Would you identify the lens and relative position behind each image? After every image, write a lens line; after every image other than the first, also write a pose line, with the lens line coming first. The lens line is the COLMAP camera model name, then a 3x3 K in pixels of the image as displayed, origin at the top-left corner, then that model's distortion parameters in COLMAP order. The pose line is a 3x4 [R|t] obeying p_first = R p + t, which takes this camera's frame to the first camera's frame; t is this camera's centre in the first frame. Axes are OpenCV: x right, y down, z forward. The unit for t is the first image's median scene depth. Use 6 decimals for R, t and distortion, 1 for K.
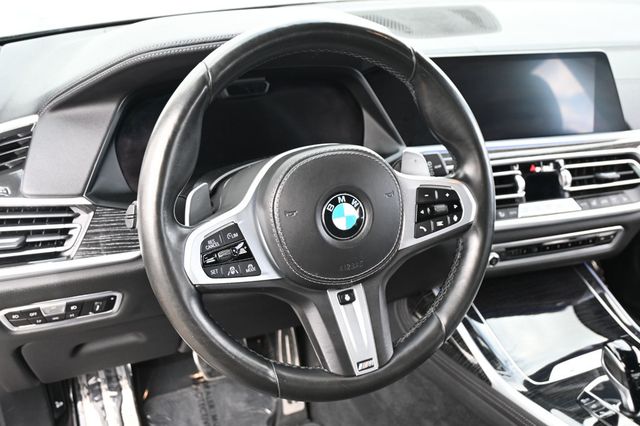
lens RADIAL K [[616.5, 0, 318.8], [0, 616.5, 212.1], [0, 0, 1]] dist [-0.002289, 0.000000]
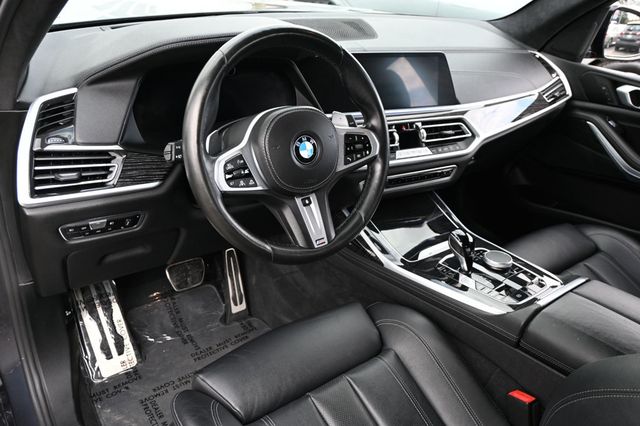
lens RADIAL K [[506.3, 0, 321.2], [0, 506.3, 212.8], [0, 0, 1]] dist [-0.007712, -0.014064]
pose [[0.974308, -0.044785, 0.220724, -0.154333], [0.033635, 0.997973, 0.054022, 0.071208], [-0.222696, -0.045210, 0.973839, -0.217591]]
